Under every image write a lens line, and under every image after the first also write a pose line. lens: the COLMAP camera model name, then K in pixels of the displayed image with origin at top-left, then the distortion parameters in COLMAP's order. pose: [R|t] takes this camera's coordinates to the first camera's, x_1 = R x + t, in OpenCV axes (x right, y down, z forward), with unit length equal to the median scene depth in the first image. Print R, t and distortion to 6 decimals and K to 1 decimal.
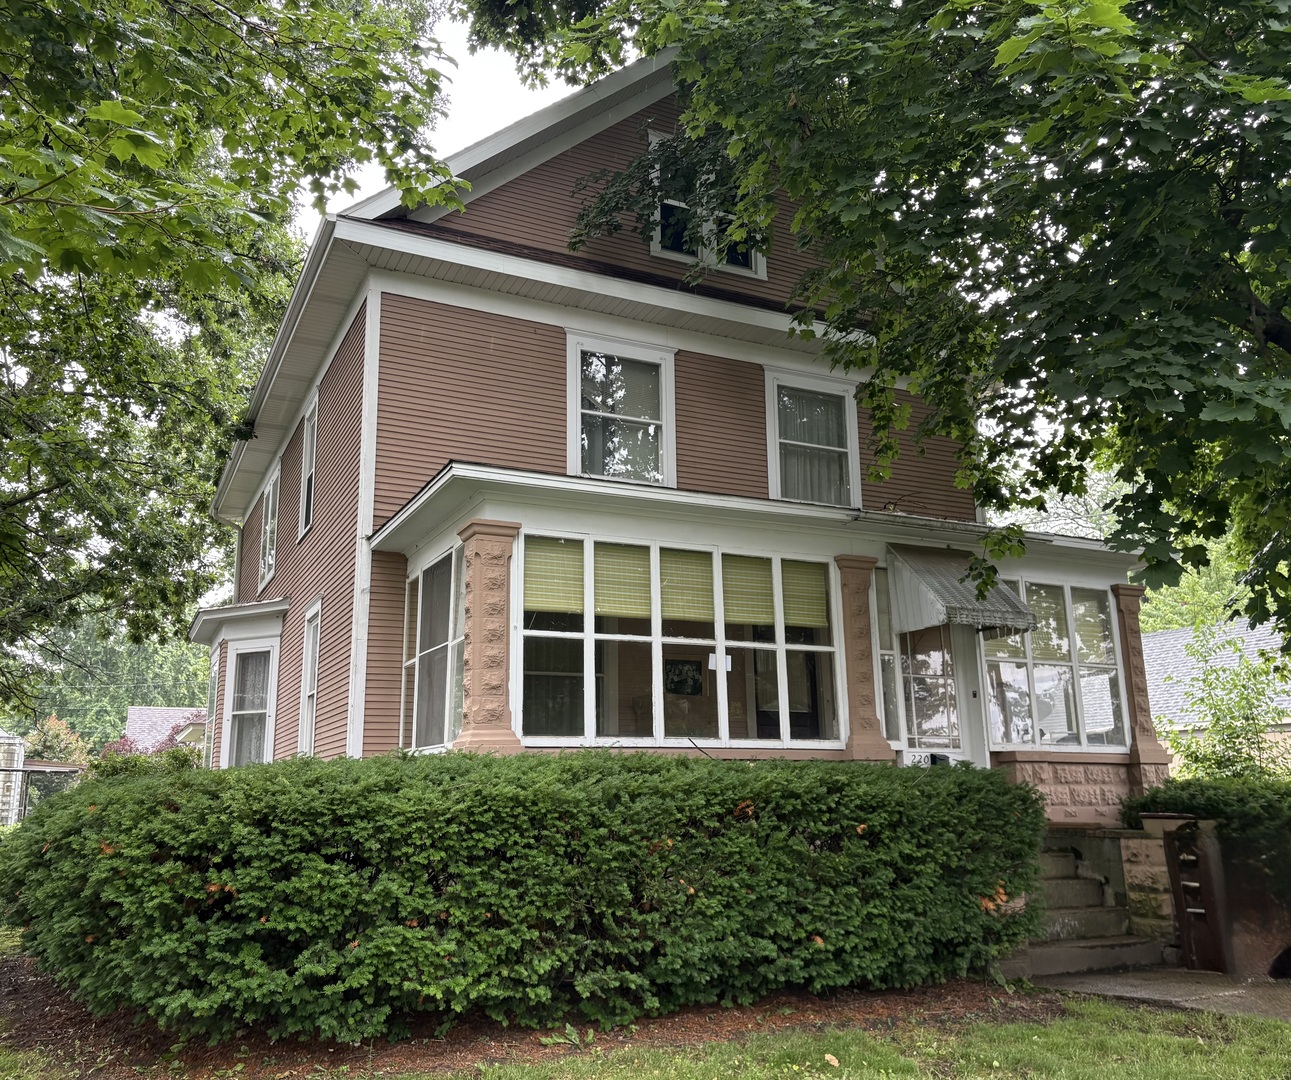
lens RADIAL K [[1089.8, 0, 643.7], [0, 1089.8, 540.8], [0, 0, 1]] dist [0.071458, -0.000566]
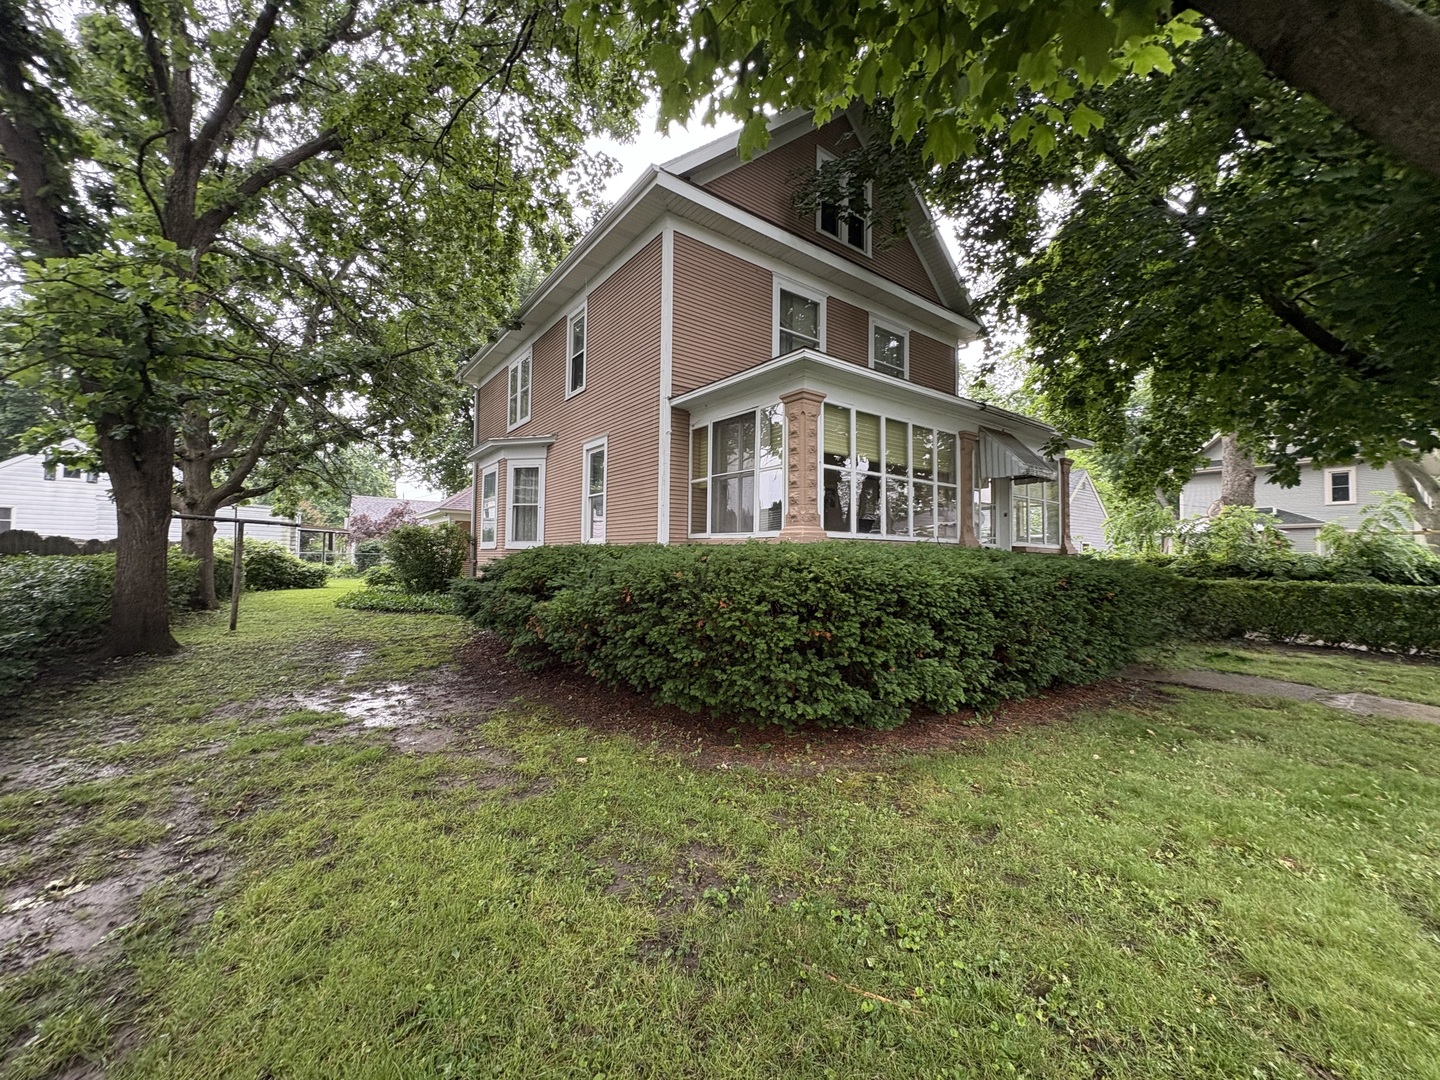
lens RADIAL K [[573.5, 0, 722.4], [0, 573.5, 533.8], [0, 0, 1]] dist [0.001135, 0.000040]
pose [[0.980837, 0.035440, 0.191581, -0.343936], [-0.071080, 0.980632, 0.182507, 0.033575], [-0.181402, -0.192627, 0.964359, 0.181079]]
